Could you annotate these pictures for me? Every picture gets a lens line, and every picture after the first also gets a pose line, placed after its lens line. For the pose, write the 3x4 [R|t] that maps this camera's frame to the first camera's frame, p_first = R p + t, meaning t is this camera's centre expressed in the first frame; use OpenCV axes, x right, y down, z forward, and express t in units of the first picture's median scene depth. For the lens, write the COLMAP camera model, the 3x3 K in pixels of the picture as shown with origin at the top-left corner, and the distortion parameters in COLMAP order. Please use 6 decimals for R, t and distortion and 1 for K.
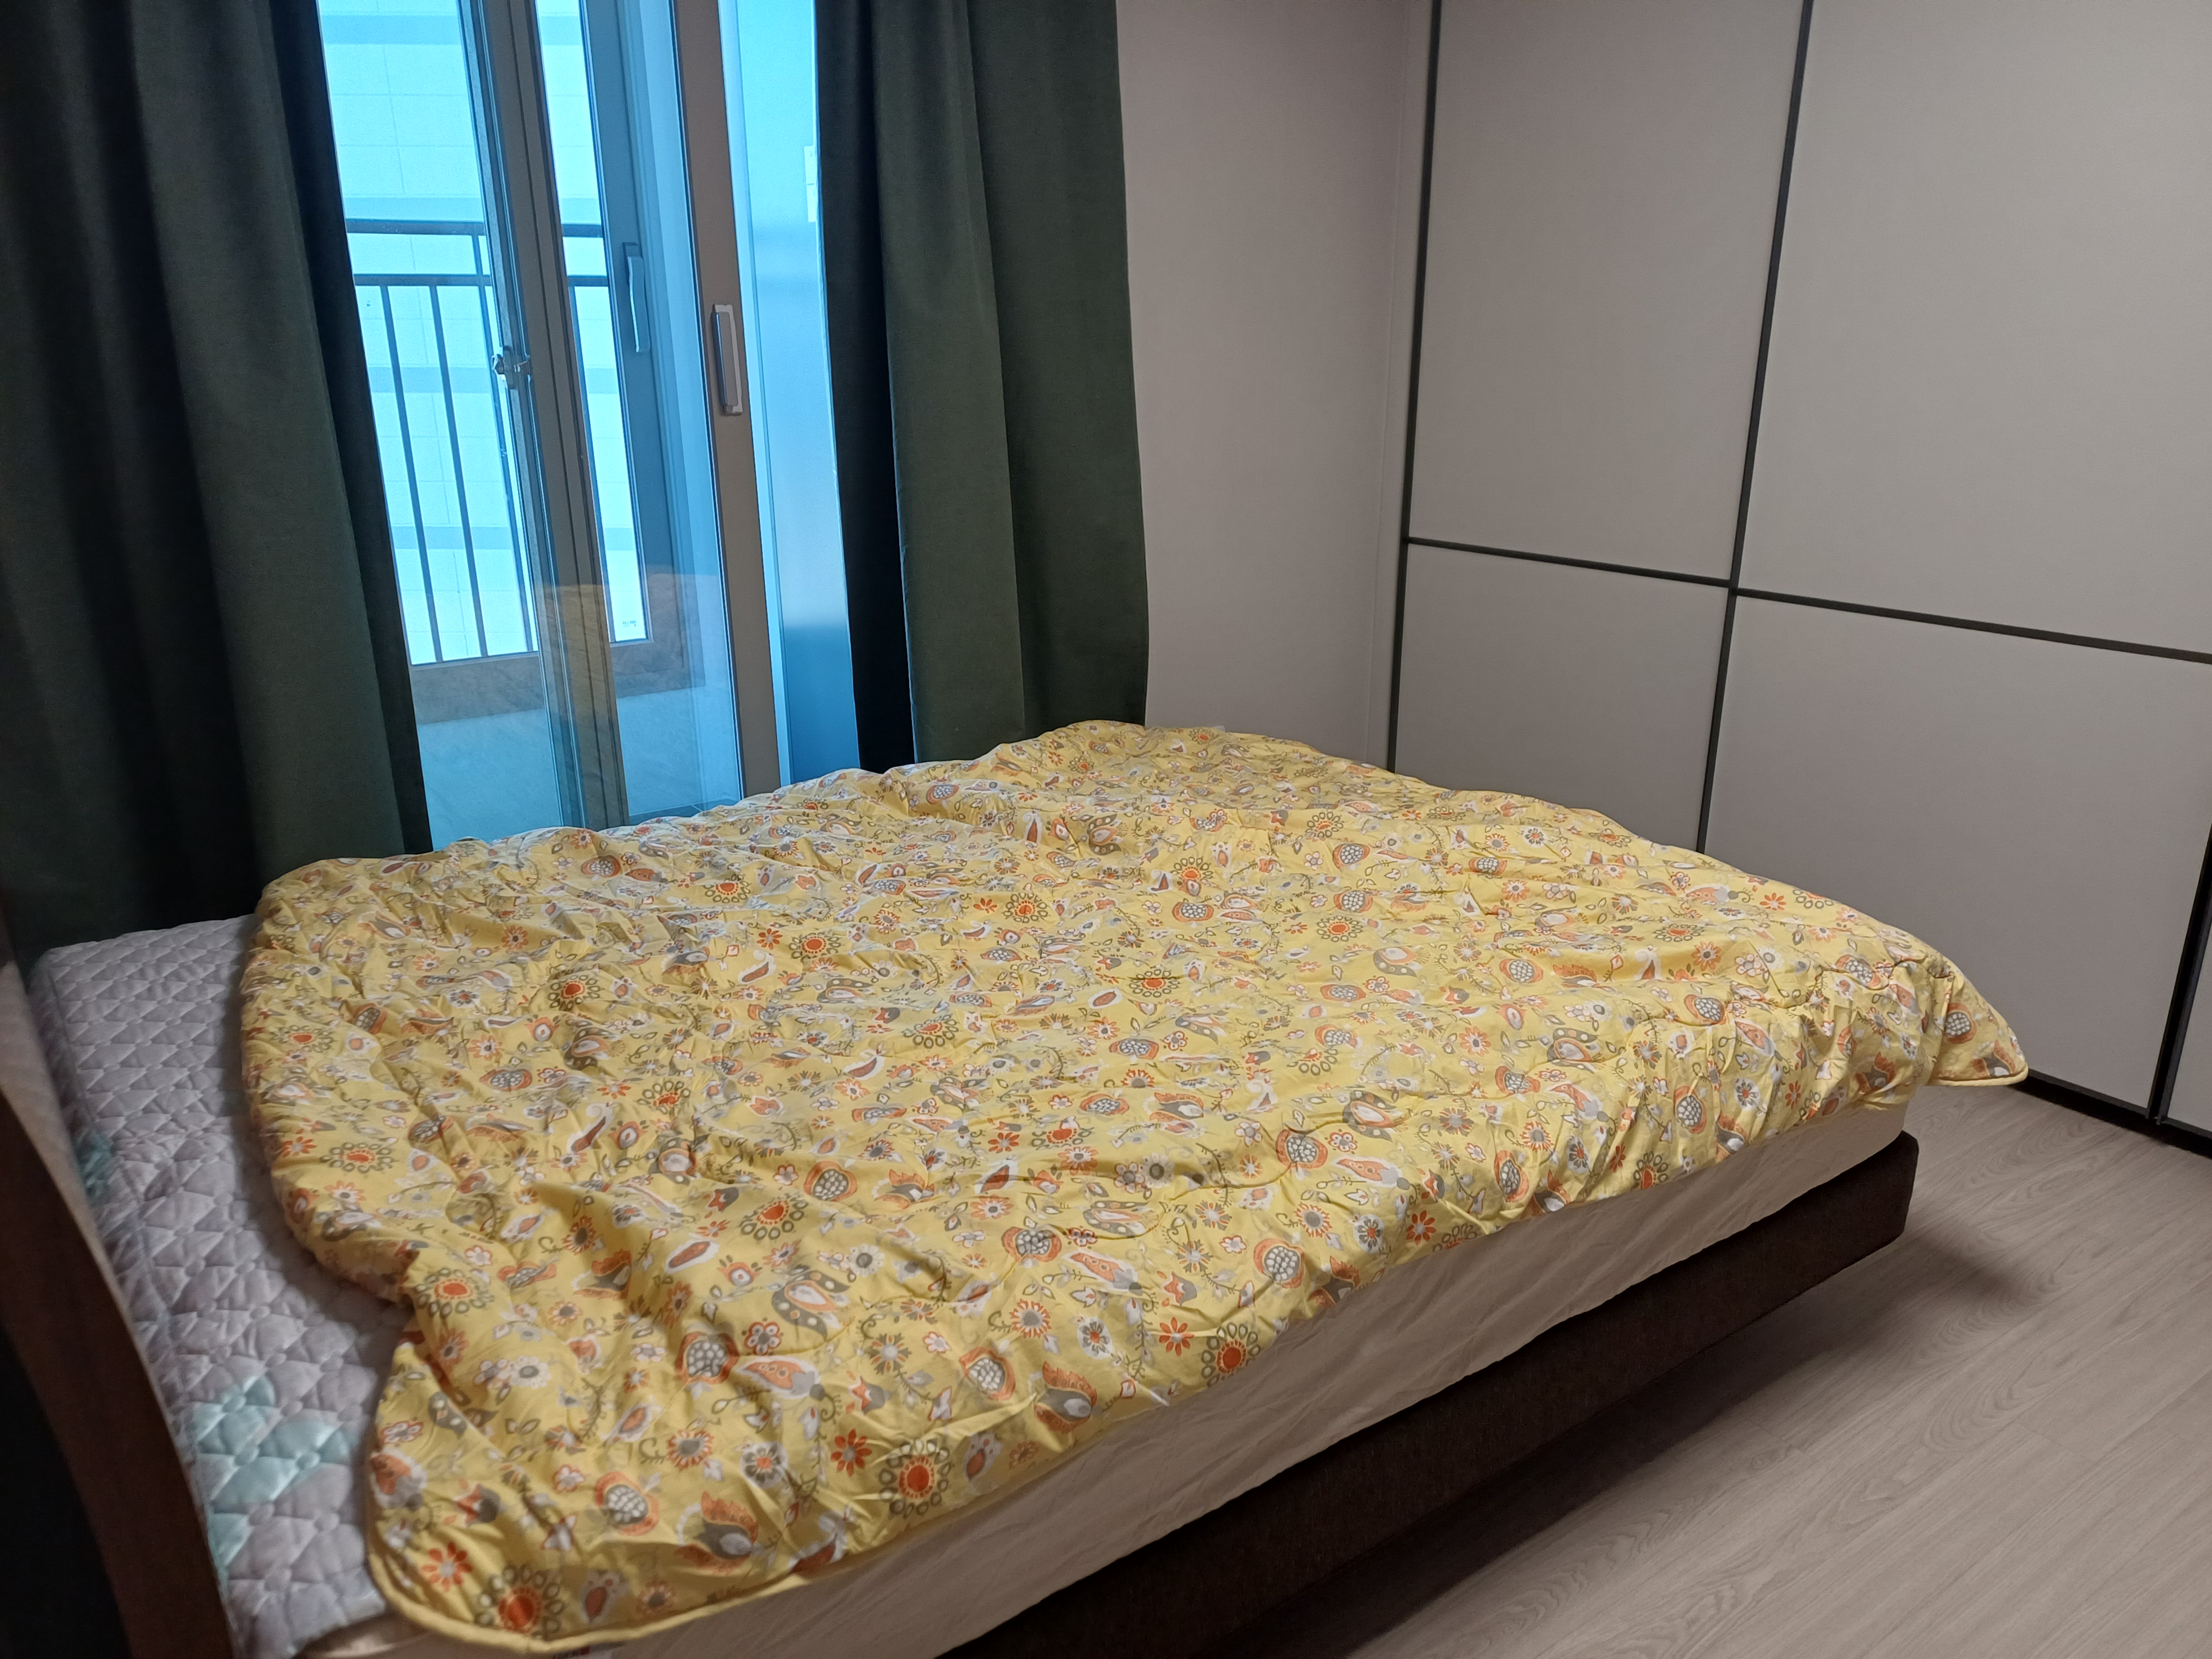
lens RADIAL K [[1593.3, 0, 1106.0], [0, 1593.3, 829.5], [0, 0, 1]] dist [0.132543, -0.185338]
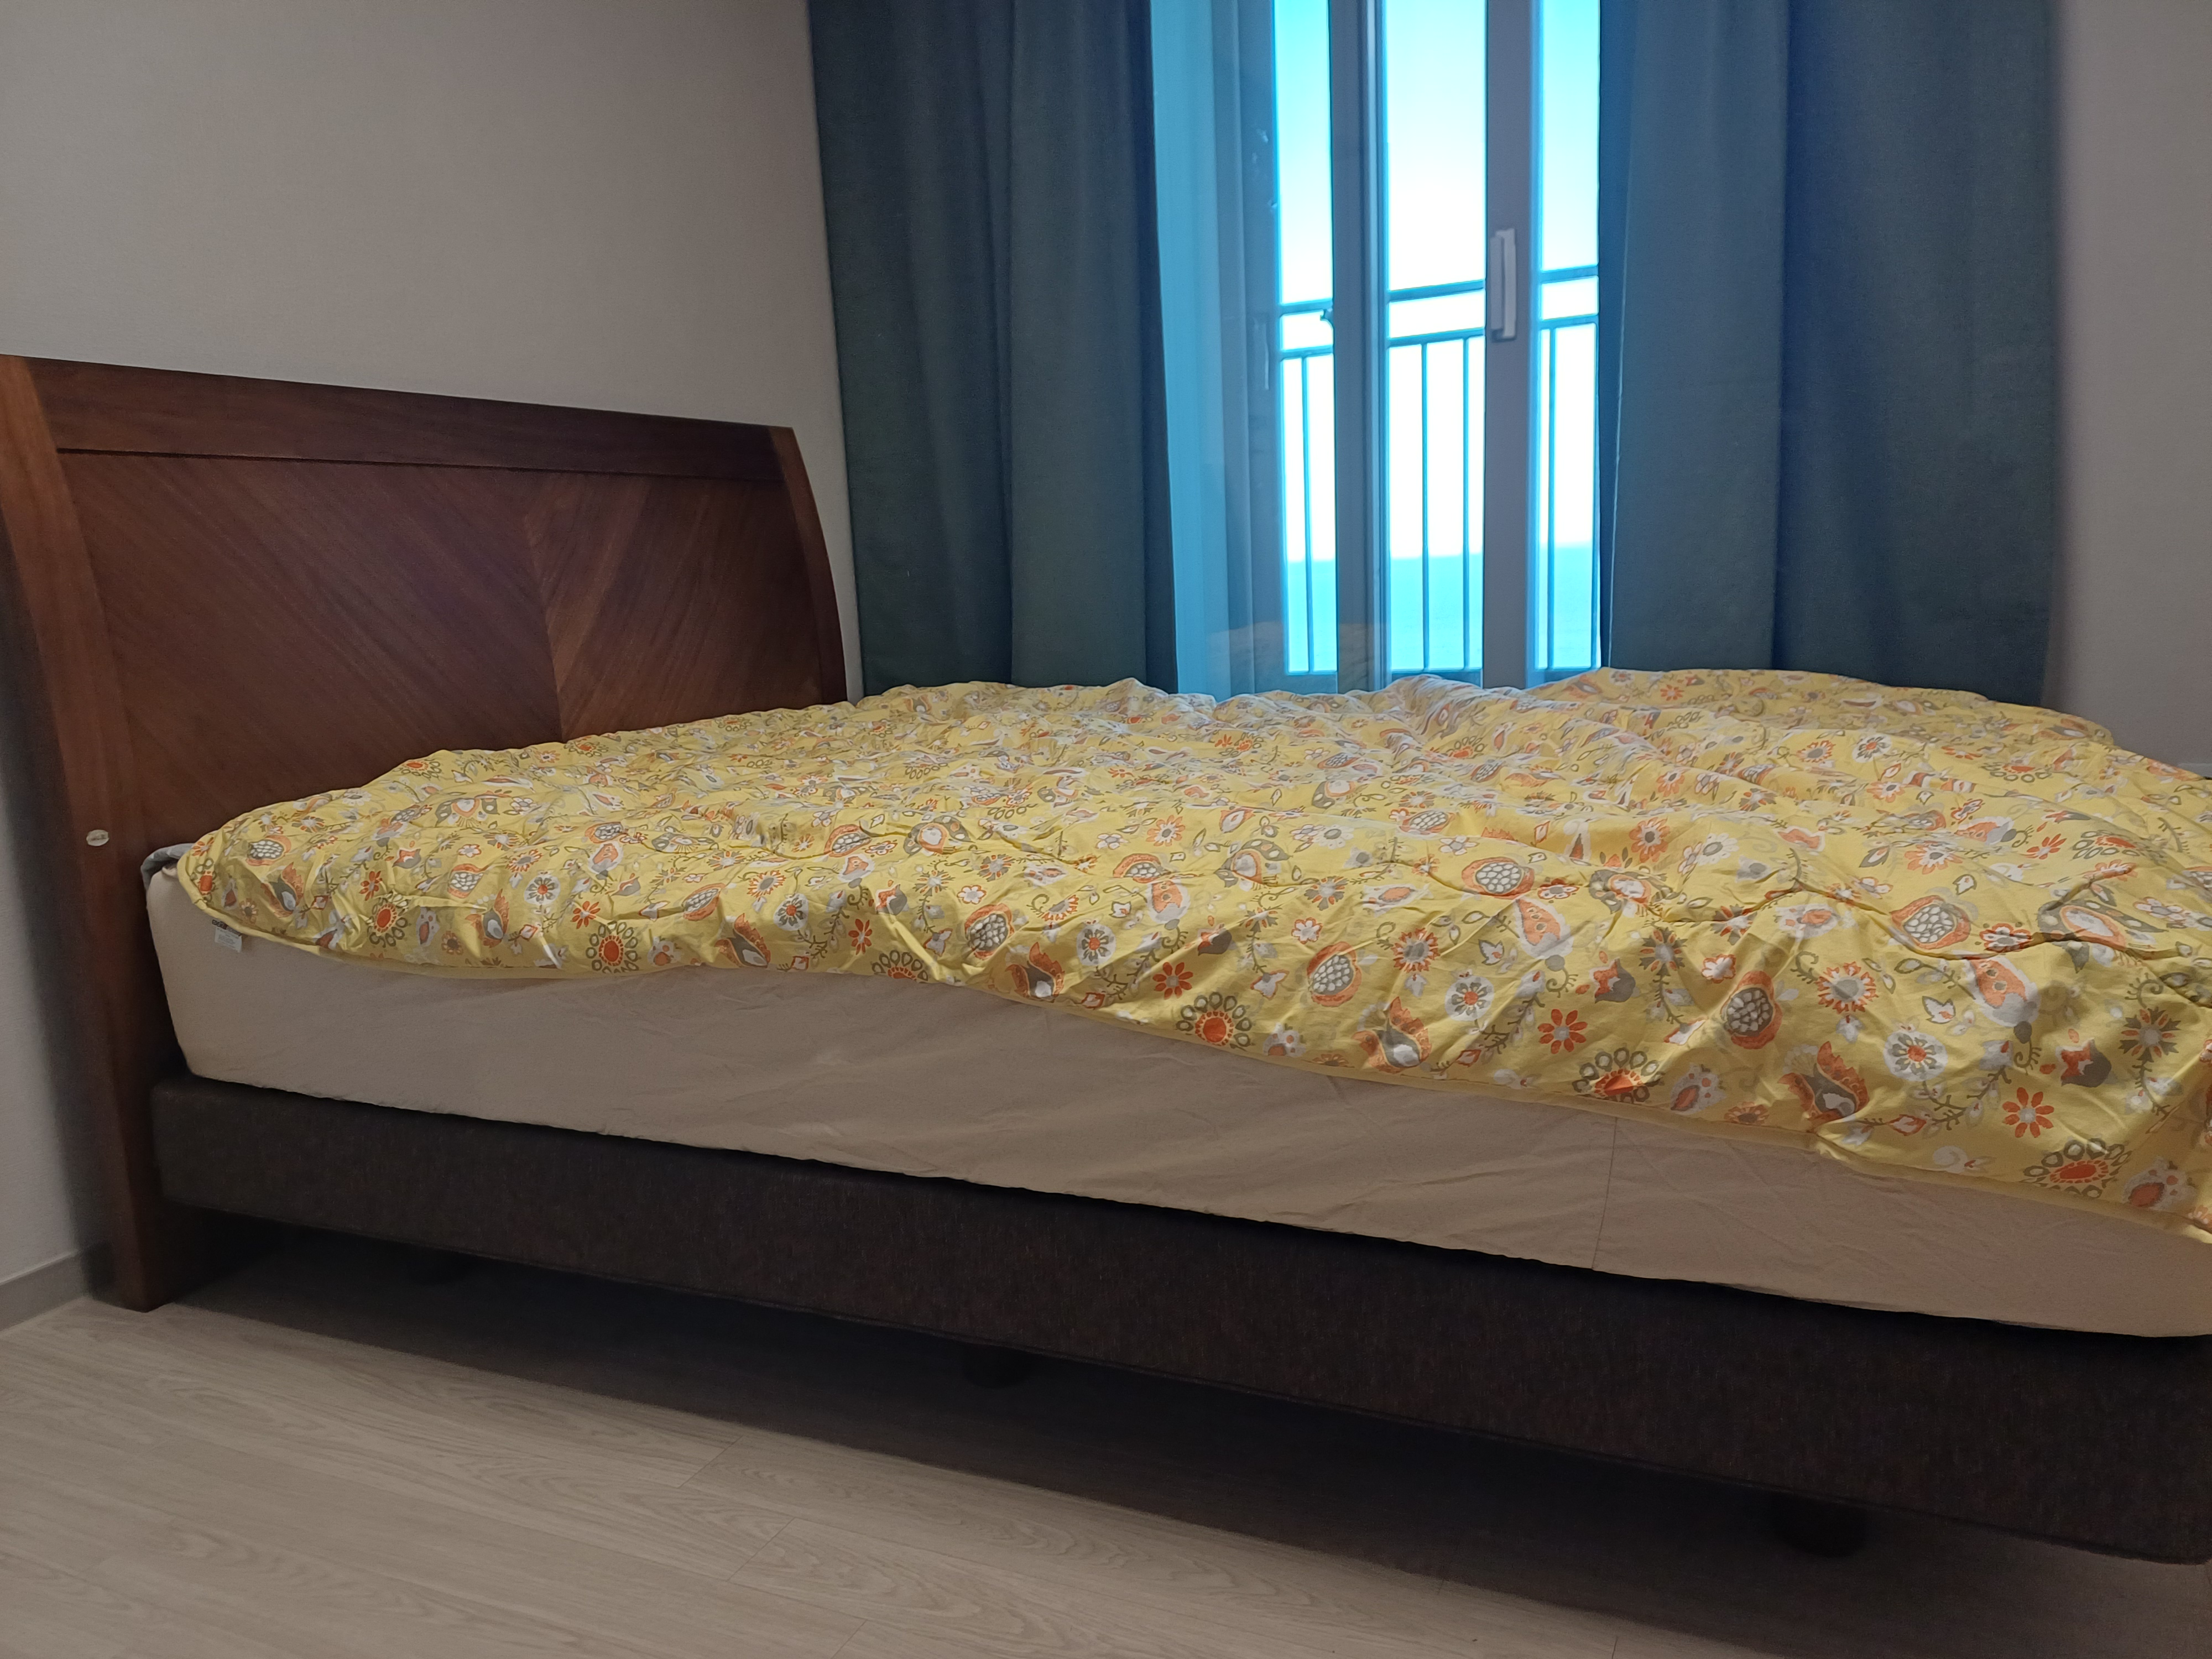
lens RADIAL K [[1593.3, 0, 1106.0], [0, 1593.3, 829.5], [0, 0, 1]] dist [0.132543, -0.185338]
pose [[0.493717, 0.127248, -0.860262, 1.017525], [-0.222562, 0.974780, 0.016456, 0.140507], [0.840660, 0.183337, 0.509586, 0.635560]]
